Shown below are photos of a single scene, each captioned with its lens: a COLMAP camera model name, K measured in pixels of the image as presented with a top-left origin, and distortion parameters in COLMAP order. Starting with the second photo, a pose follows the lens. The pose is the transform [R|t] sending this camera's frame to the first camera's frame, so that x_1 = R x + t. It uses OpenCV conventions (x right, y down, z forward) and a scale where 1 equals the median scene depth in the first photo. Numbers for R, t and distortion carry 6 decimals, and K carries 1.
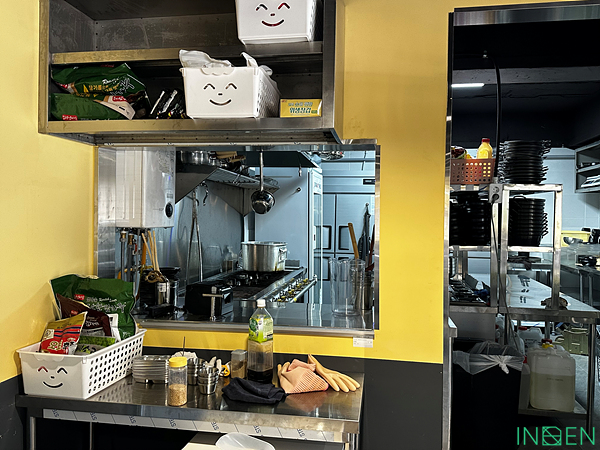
lens RADIAL K [[487.0, 0, 306.4], [0, 487.0, 220.4], [0, 0, 1]] dist [0.156779, -0.265873]
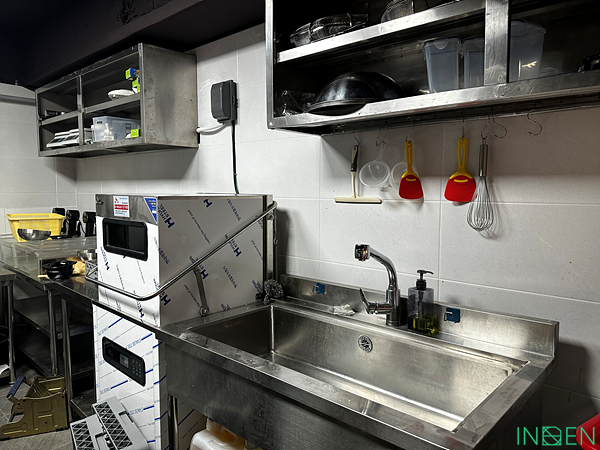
lens RADIAL K [[431.4, 0, 300.0], [0, 431.4, 225.0], [0, 0, 1]] dist [0.007411, 0.002333]
pose [[0.544498, -0.079954, 0.834943, 0.434721], [0.007146, 0.995852, 0.090702, -0.024525], [-0.838732, -0.043421, 0.542811, 0.706979]]
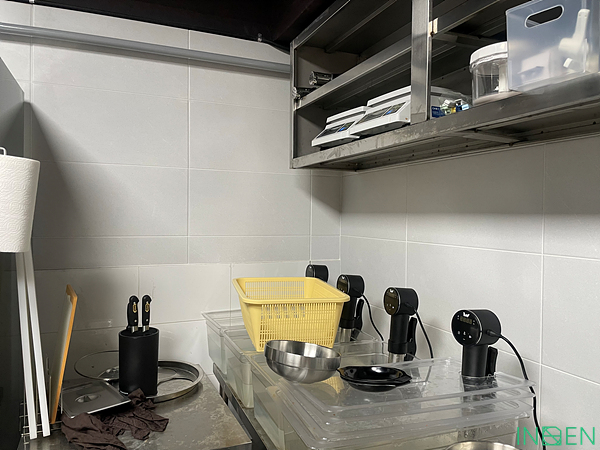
lens RADIAL K [[453.1, 0, 303.2], [0, 453.1, 220.4], [0, 0, 1]] dist [0.083160, -0.102696]
pose [[0.839314, -0.012334, 0.543506, 0.682077], [0.004916, 0.999874, 0.015099, -0.041357], [-0.543624, -0.010001, 0.839269, 1.332268]]
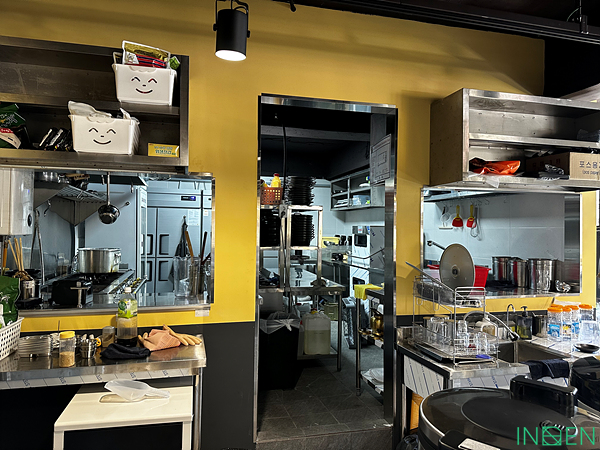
lens RADIAL K [[418.7, 0, 302.3], [0, 418.7, 223.2], [0, 0, 1]] dist [0.131318, -0.206943]
pose [[0.910708, 0.006249, 0.413004, -0.075889], [0.000858, 0.999855, -0.017019, 0.002847], [-0.413051, 0.015854, 0.910570, -0.148004]]
